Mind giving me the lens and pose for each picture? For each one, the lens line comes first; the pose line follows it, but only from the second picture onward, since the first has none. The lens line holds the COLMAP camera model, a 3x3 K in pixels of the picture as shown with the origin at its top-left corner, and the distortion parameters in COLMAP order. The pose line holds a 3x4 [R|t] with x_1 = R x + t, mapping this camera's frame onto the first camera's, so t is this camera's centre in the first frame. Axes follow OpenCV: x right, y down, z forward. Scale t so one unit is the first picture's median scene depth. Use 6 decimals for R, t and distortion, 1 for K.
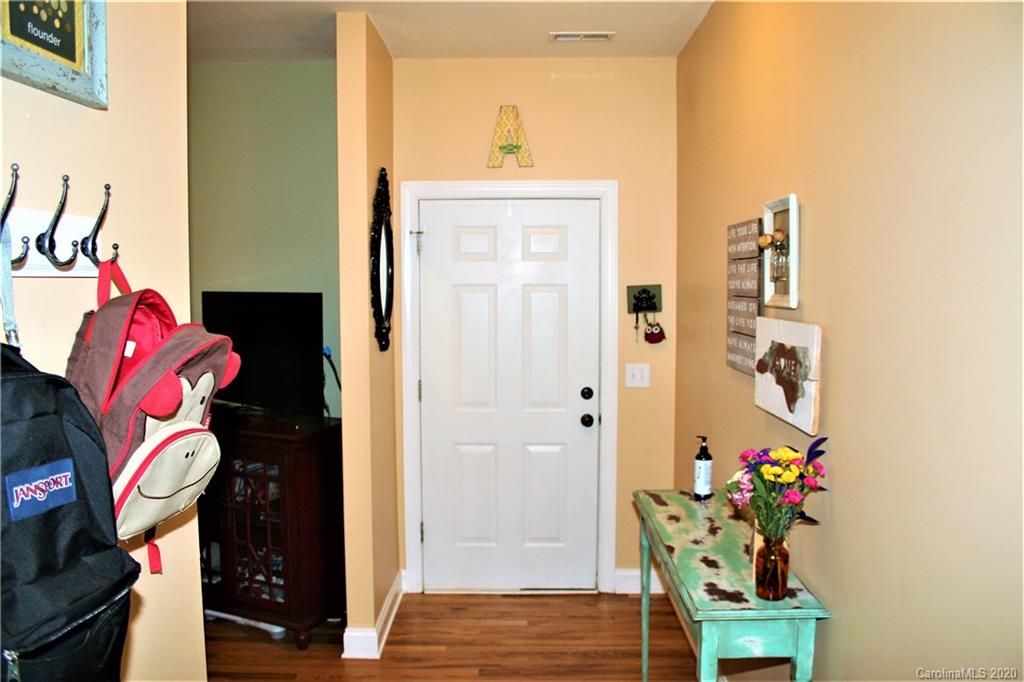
lens RADIAL K [[851.9, 0, 512.9], [0, 851.9, 341.9], [0, 0, 1]] dist [-0.147259, 0.118634]
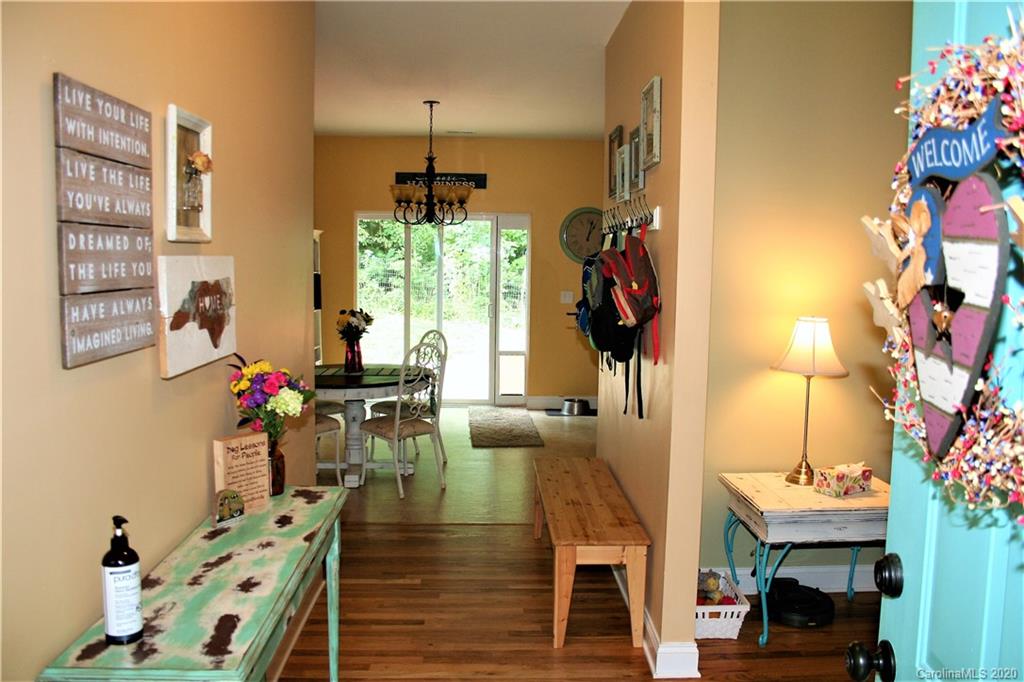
lens RADIAL K [[851.9, 0, 512.4], [0, 851.9, 340.4], [0, 0, 1]] dist [-0.147259, 0.118634]
pose [[-0.998515, -0.004009, -0.054336, 0.034883], [-0.012992, 0.986040, 0.166001, -0.085842], [0.052912, 0.166460, -0.984628, 1.837416]]
